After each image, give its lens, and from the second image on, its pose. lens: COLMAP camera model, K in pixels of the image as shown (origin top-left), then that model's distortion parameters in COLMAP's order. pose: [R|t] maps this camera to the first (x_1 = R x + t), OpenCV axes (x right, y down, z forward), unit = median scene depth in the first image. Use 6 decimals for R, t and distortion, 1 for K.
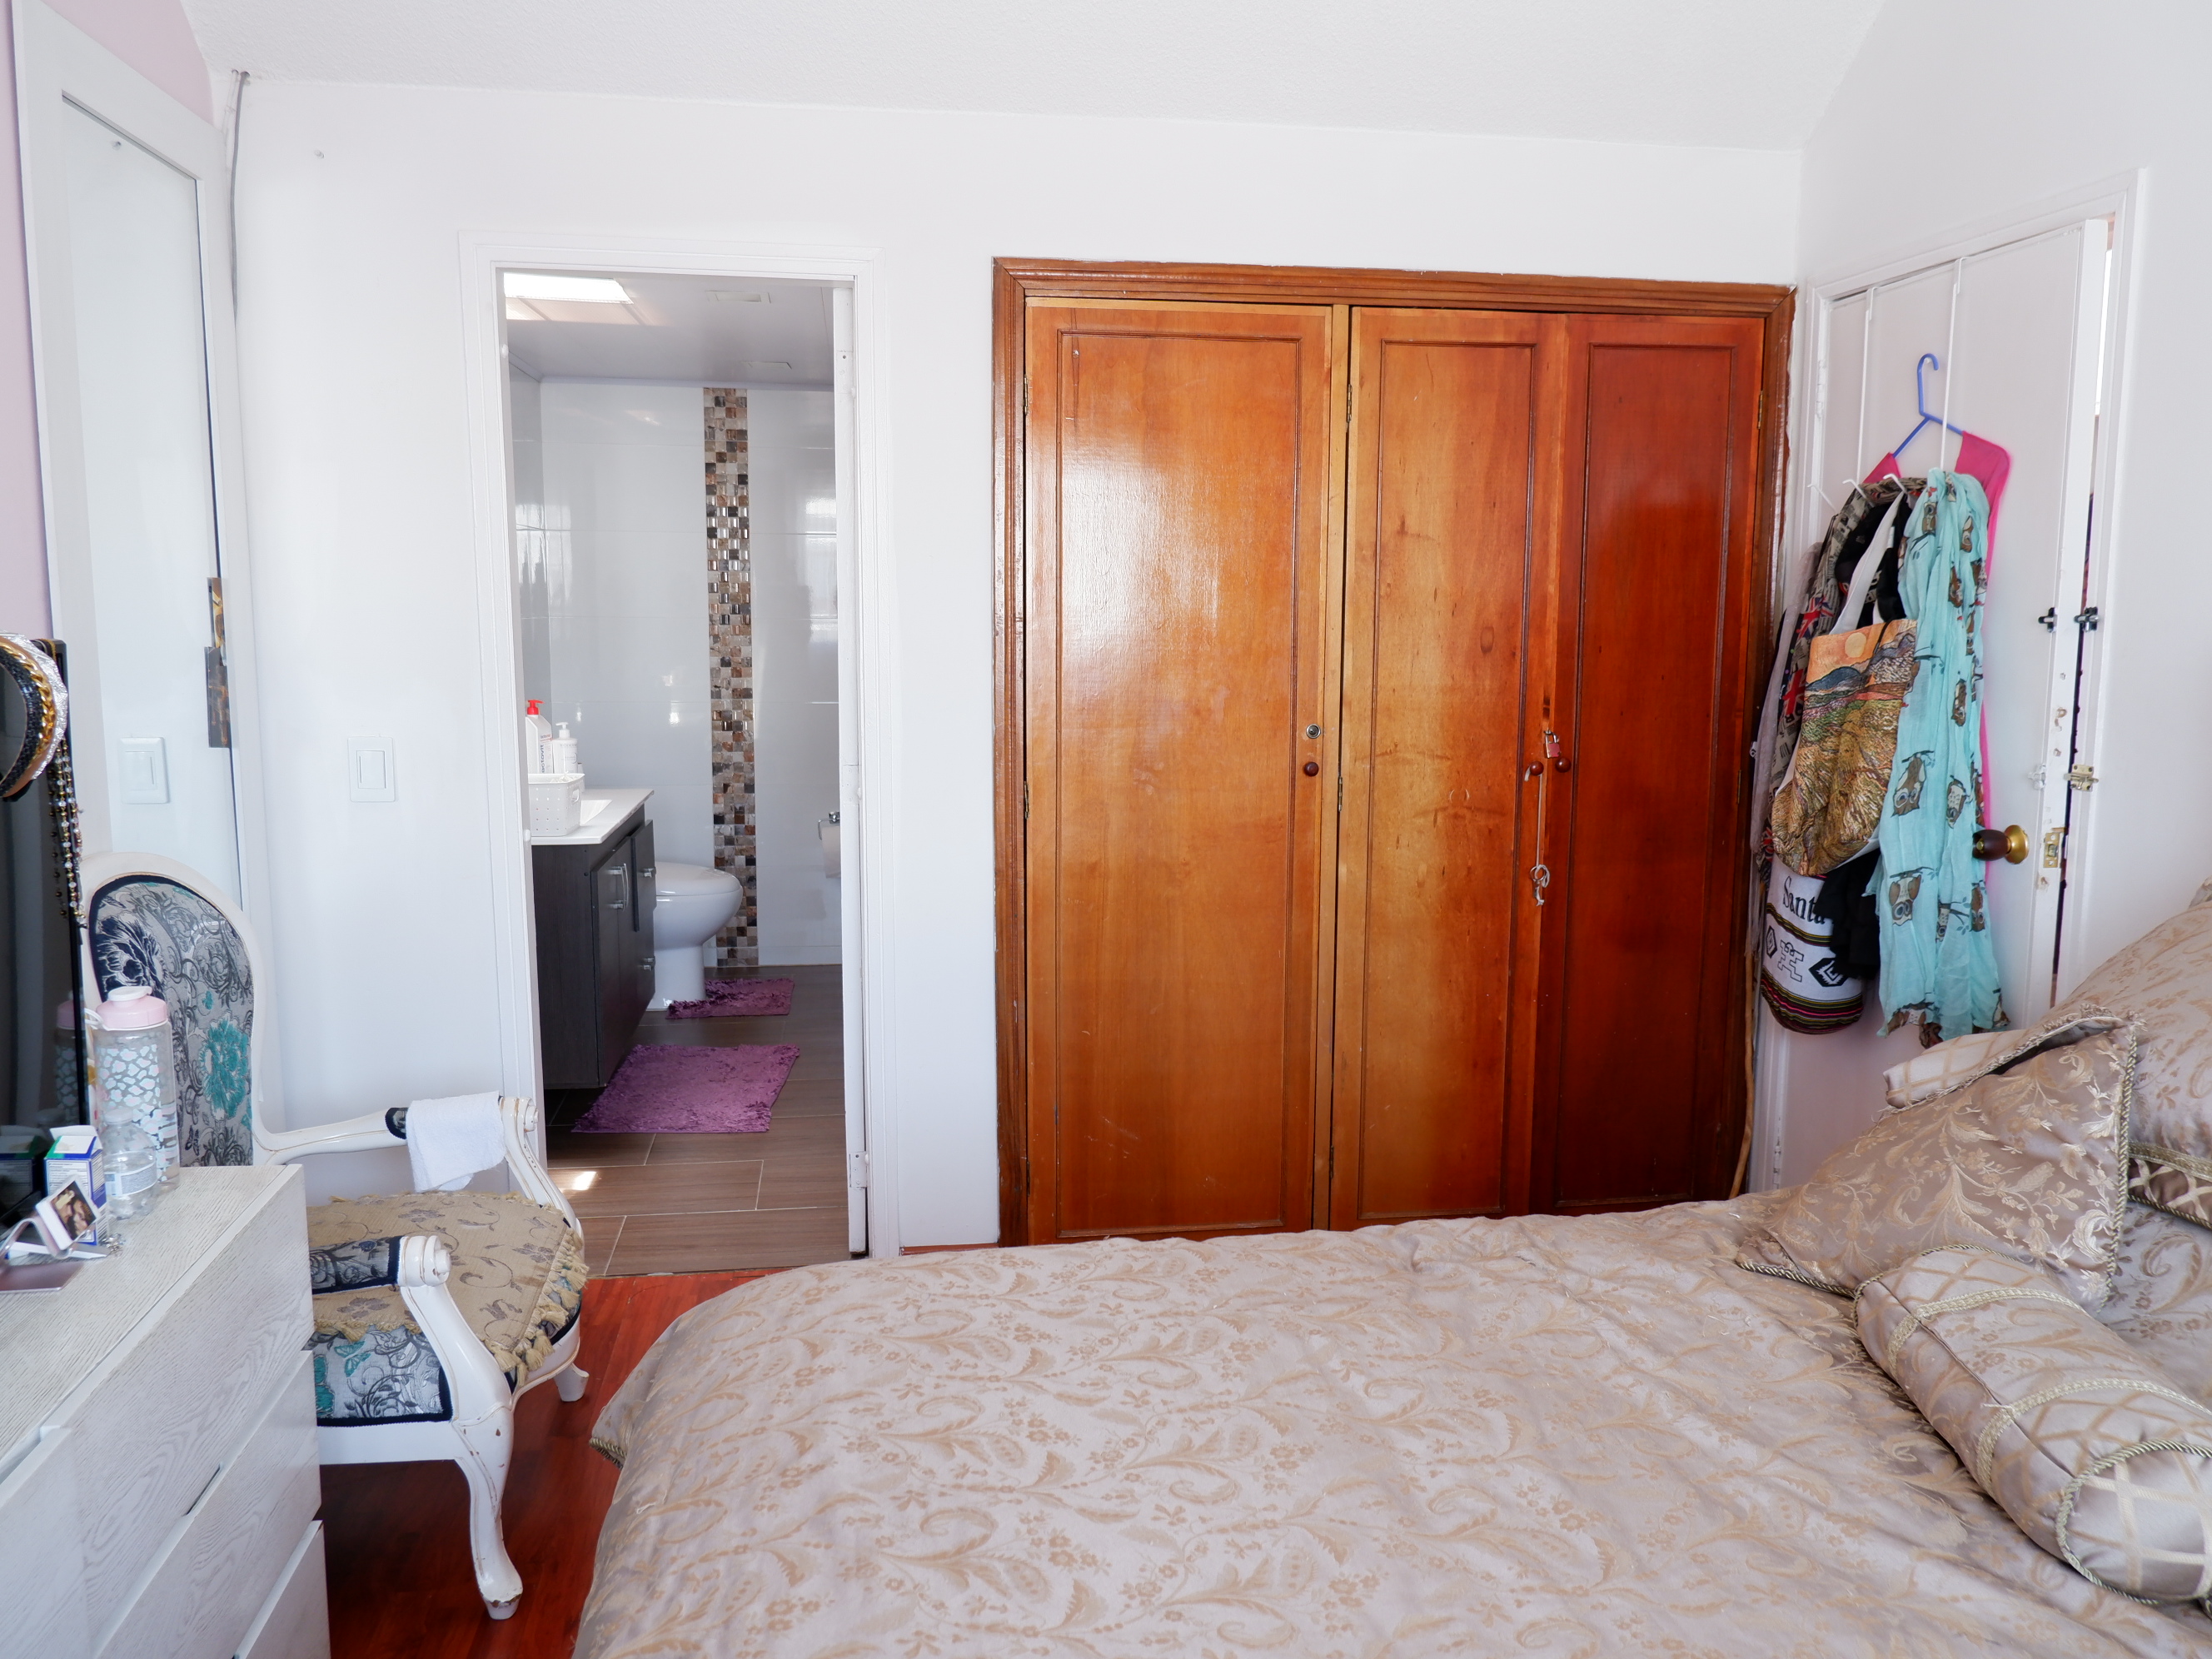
lens RADIAL K [[1646.5, 0, 1106.8], [0, 1646.5, 826.4], [0, 0, 1]] dist [-0.005749, -0.005104]
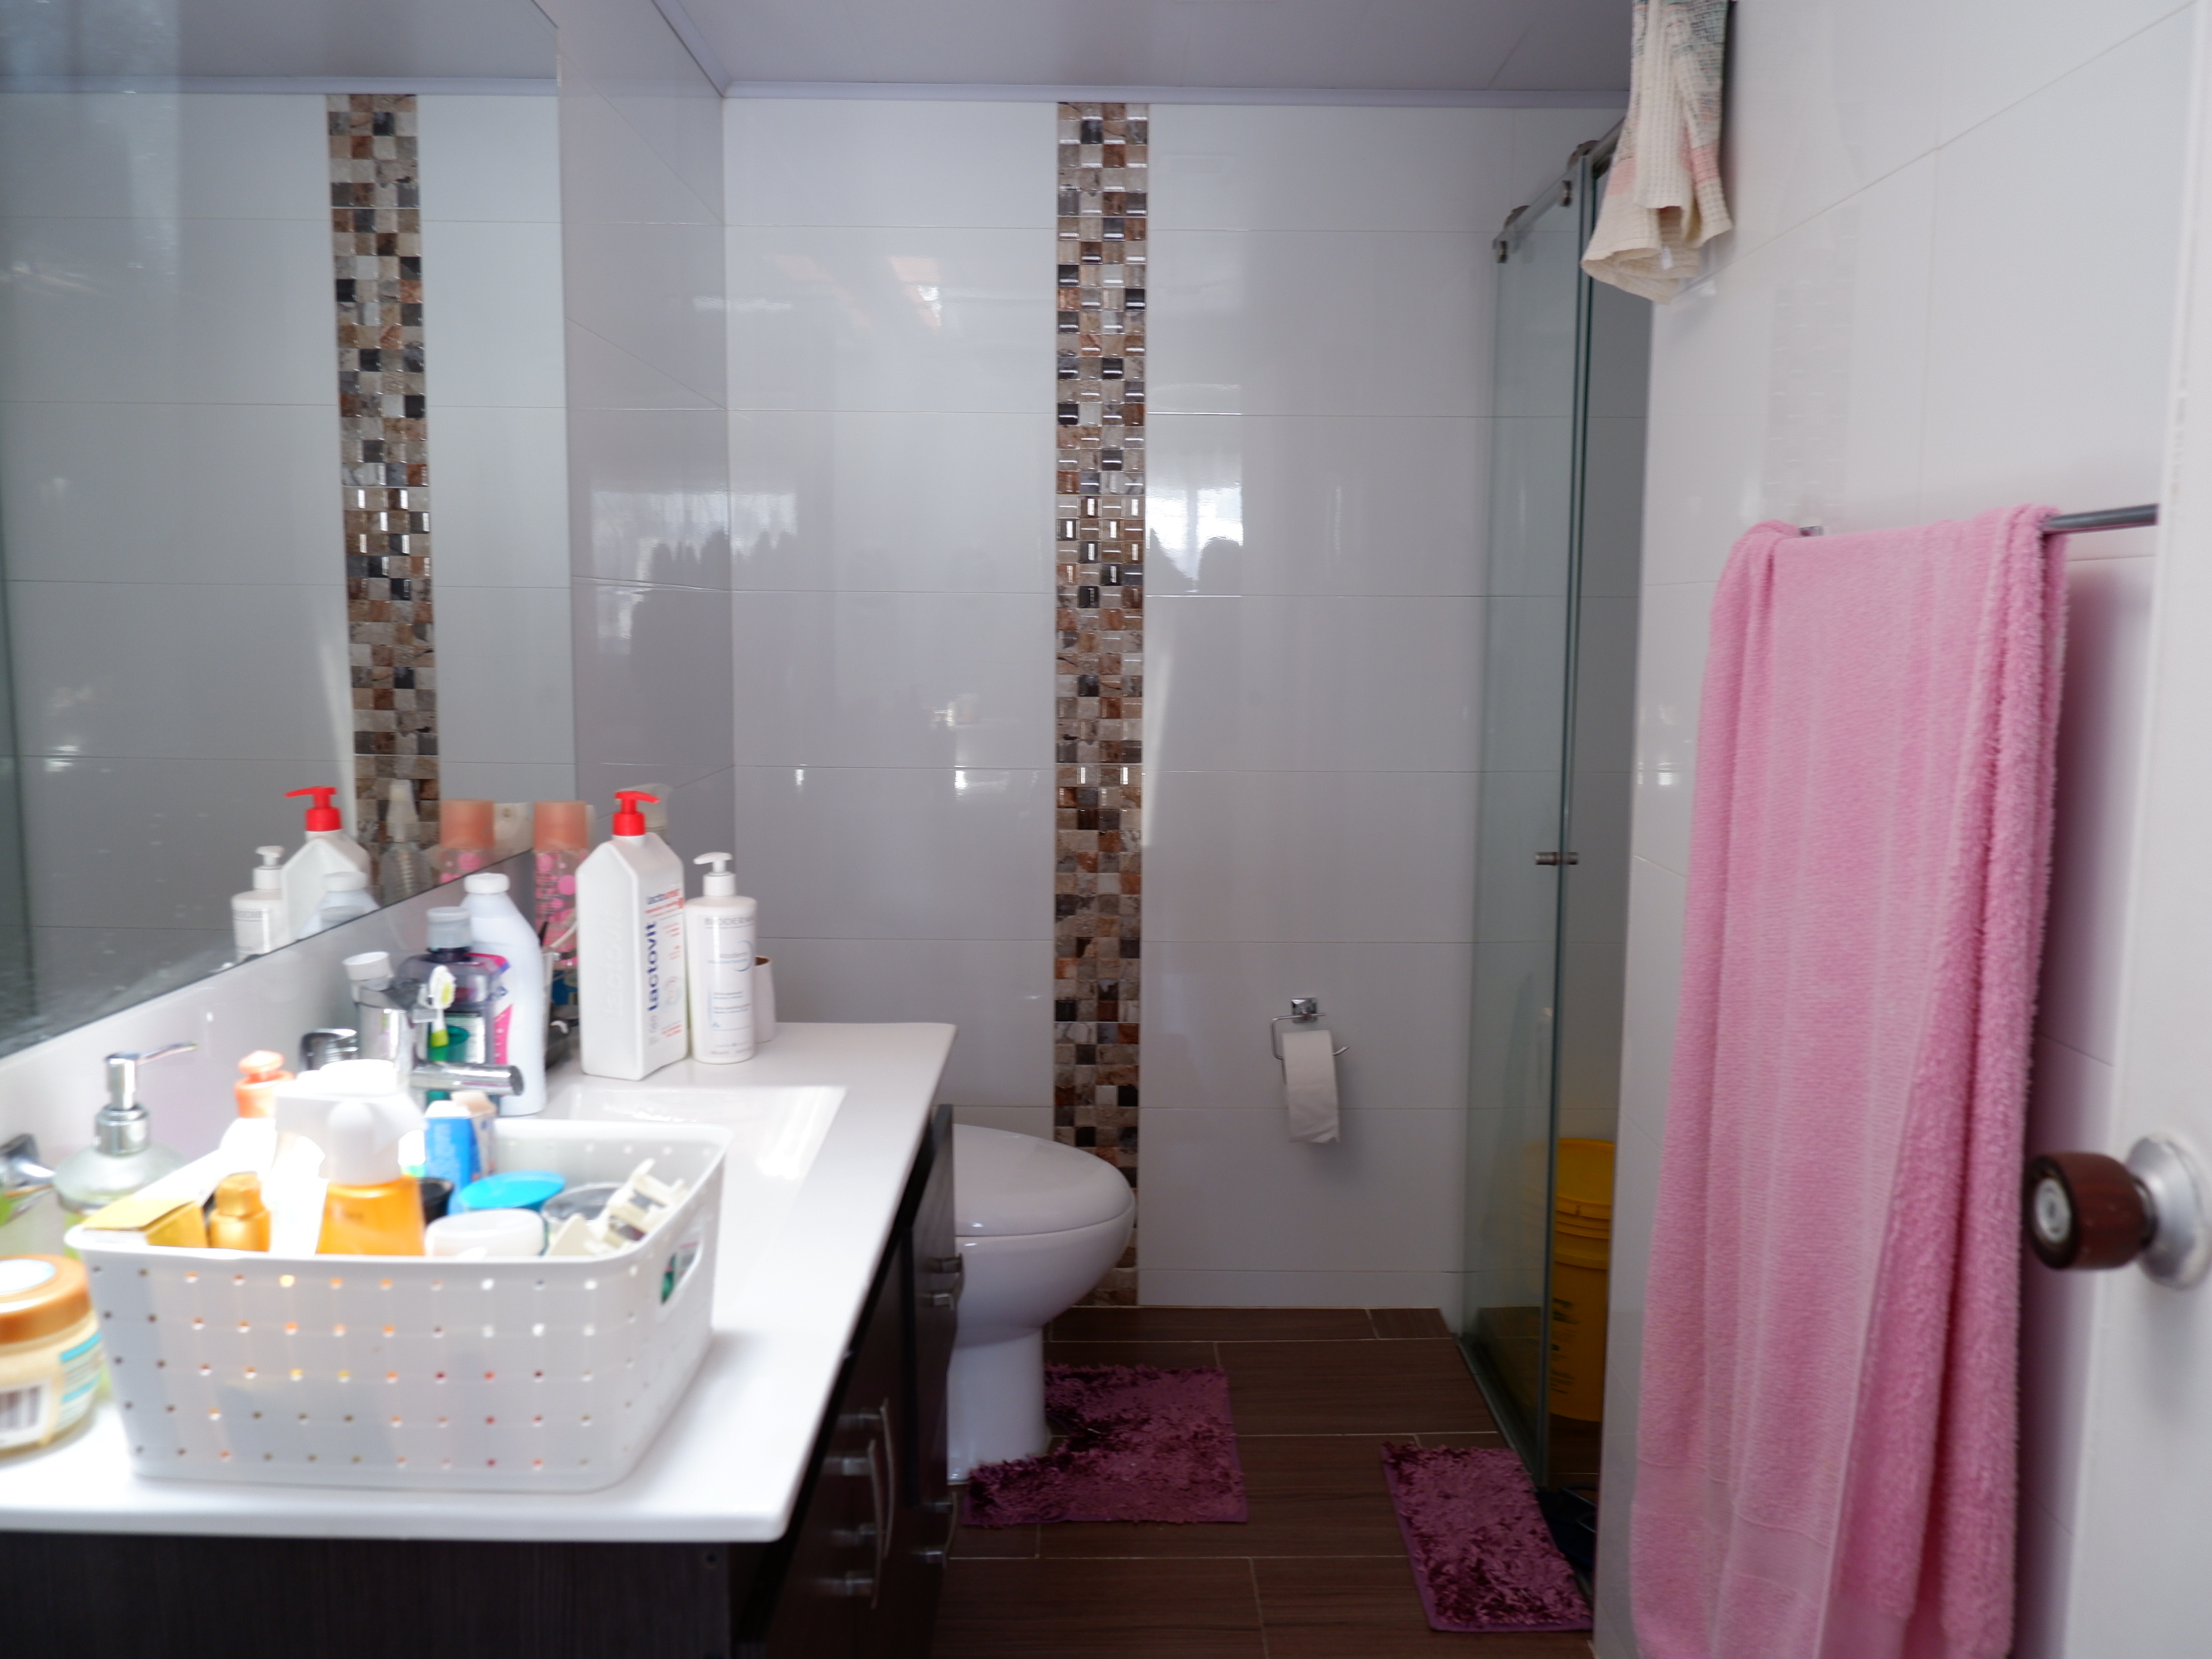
lens RADIAL K [[1646.5, 0, 1104.5], [0, 1646.5, 829.8], [0, 0, 1]] dist [-0.005749, -0.005104]
pose [[0.989462, 0.016095, -0.143893, -0.157194], [-0.018091, 0.999757, -0.012572, -0.052050], [0.143656, 0.015043, 0.989513, 0.527122]]
